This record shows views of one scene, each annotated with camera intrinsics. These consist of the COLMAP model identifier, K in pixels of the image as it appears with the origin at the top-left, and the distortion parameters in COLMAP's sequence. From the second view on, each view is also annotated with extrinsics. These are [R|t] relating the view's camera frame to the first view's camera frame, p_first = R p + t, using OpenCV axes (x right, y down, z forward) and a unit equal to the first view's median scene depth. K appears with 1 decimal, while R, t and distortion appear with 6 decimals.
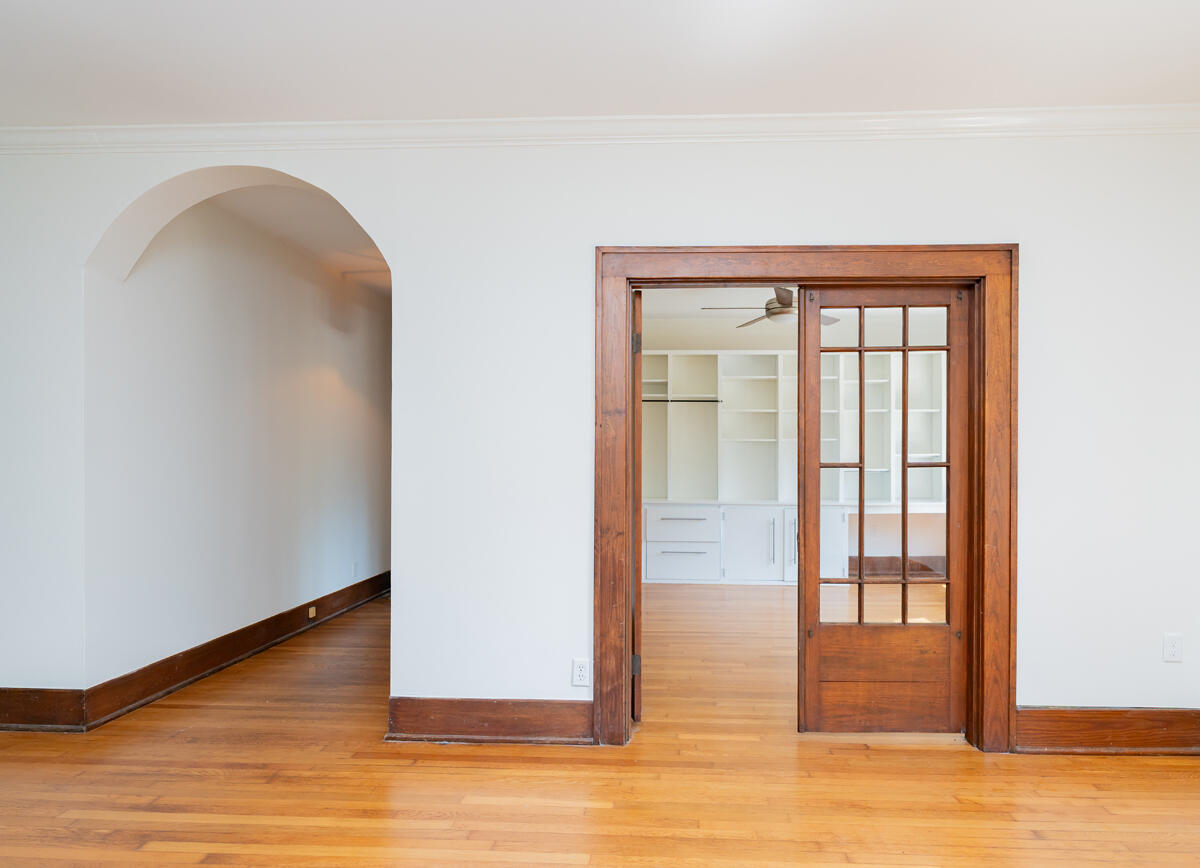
lens RADIAL K [[691.2, 0, 597.9], [0, 691.2, 445.2], [0, 0, 1]] dist [-0.002987, -0.000776]
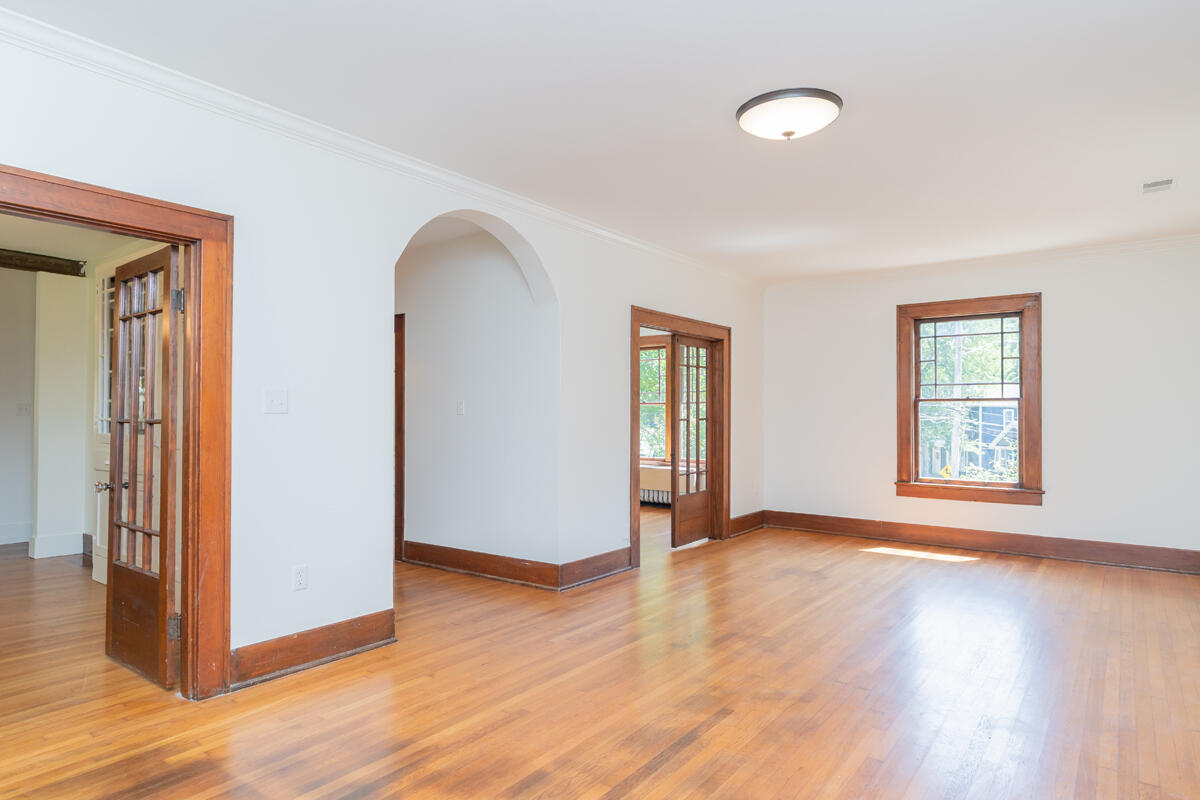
lens RADIAL K [[684.9, 0, 603.0], [0, 684.9, 400.1], [0, 0, 1]] dist [-0.004740, 0.001399]
pose [[0.573084, 0.014537, 0.819368, -1.539300], [-0.010977, 0.999889, -0.010062, -0.009147], [-0.819423, -0.003228, 0.573180, -0.006902]]
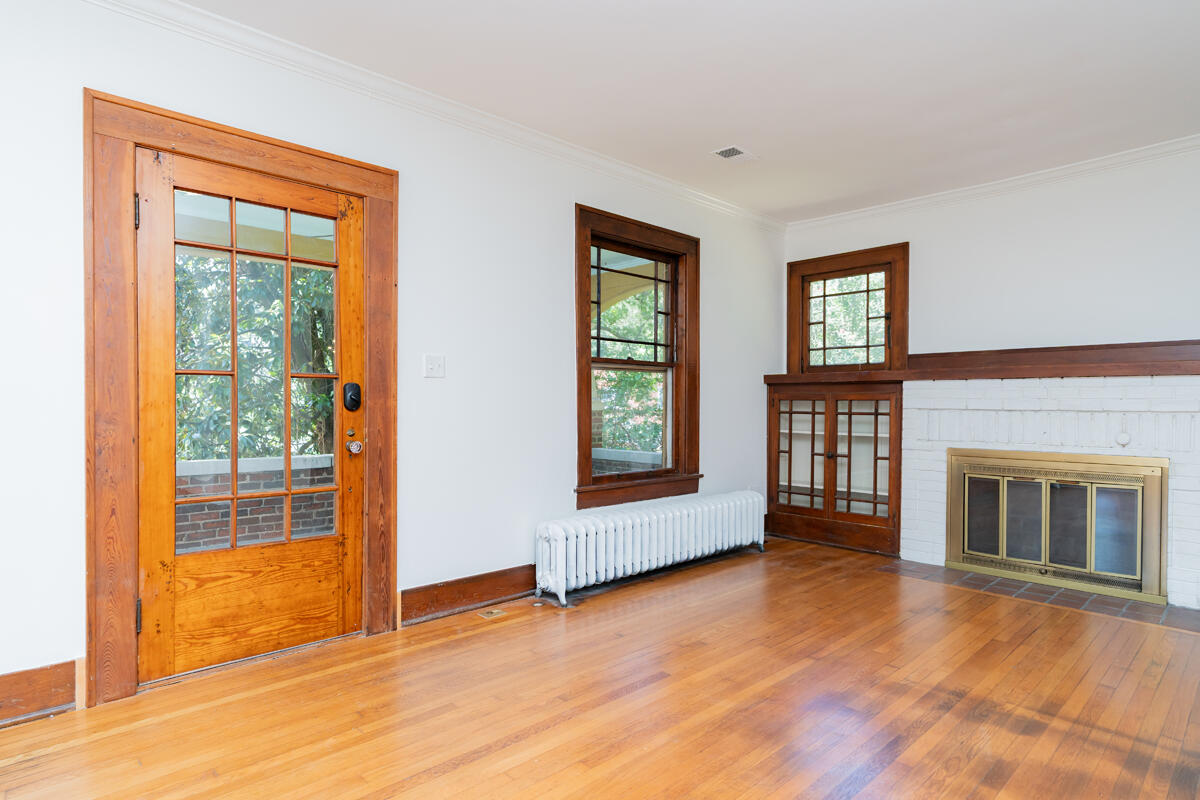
lens RADIAL K [[660.1, 0, 605.0], [0, 660.1, 407.7], [0, 0, 1]] dist [0.003025, 0.002193]
pose [[-0.686290, 0.002982, -0.727322, -0.237291], [0.005800, 0.999982, -0.001372, 0.038404], [0.727305, -0.005160, -0.686295, 0.651607]]
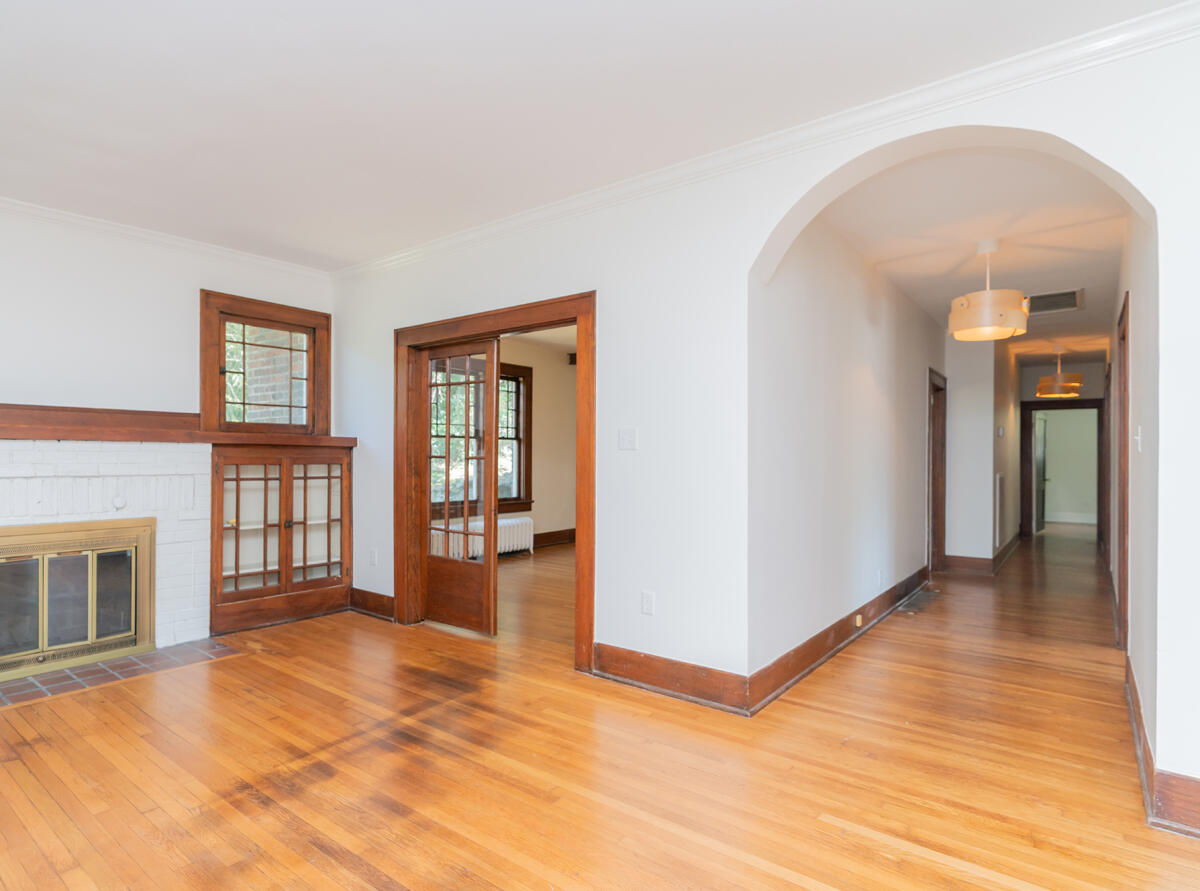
lens RADIAL K [[657.4, 0, 534.8], [0, 657.4, 450.9], [0, 0, 1]] dist [-0.003179, 0.000895]
pose [[0.793720, -0.003050, -0.608276, -0.400457], [0.005067, 0.999986, 0.001597, 0.004541], [0.608263, -0.004349, 0.793724, 0.002529]]
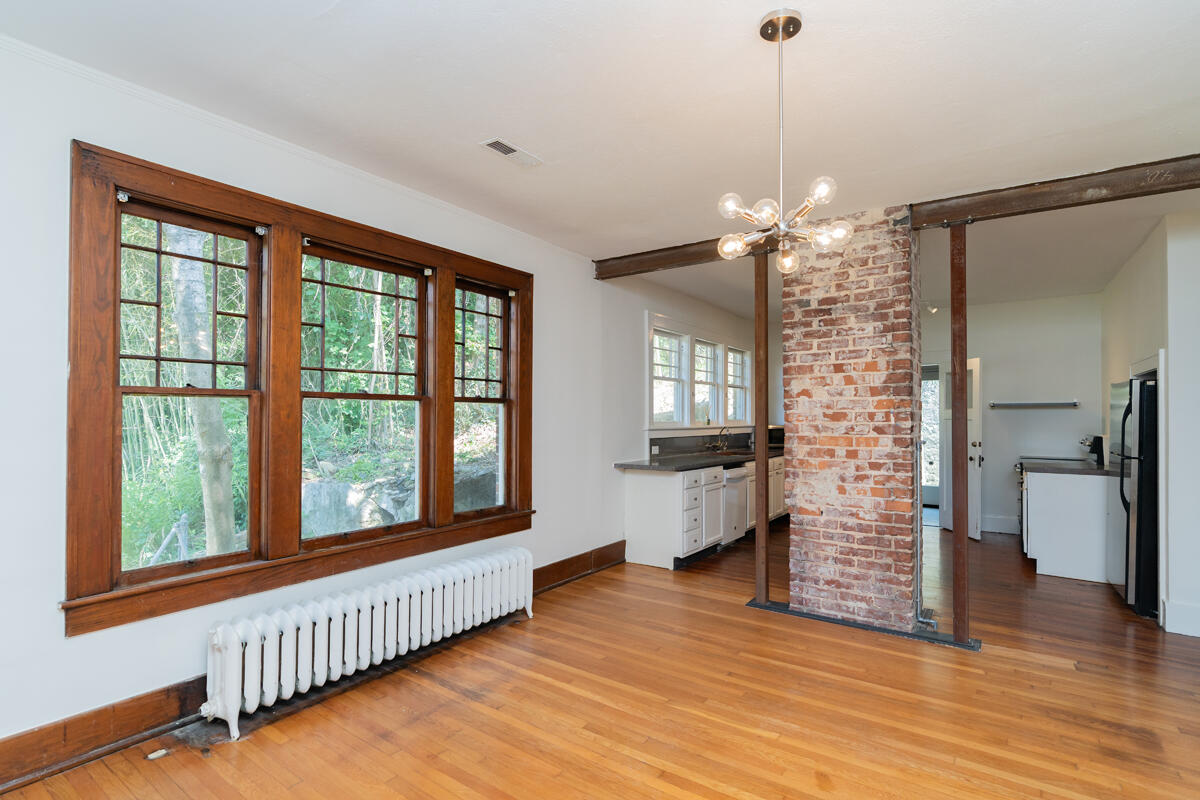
lens RADIAL K [[589.4, 0, 592.7], [0, 589.4, 408.9], [0, 0, 1]] dist [0.012179, 0.000025]
pose [[0.835029, -0.011874, -0.550077, -1.204381], [0.011108, 0.999927, -0.004723, -0.013068], [0.550093, -0.002166, 0.835100, 1.105438]]
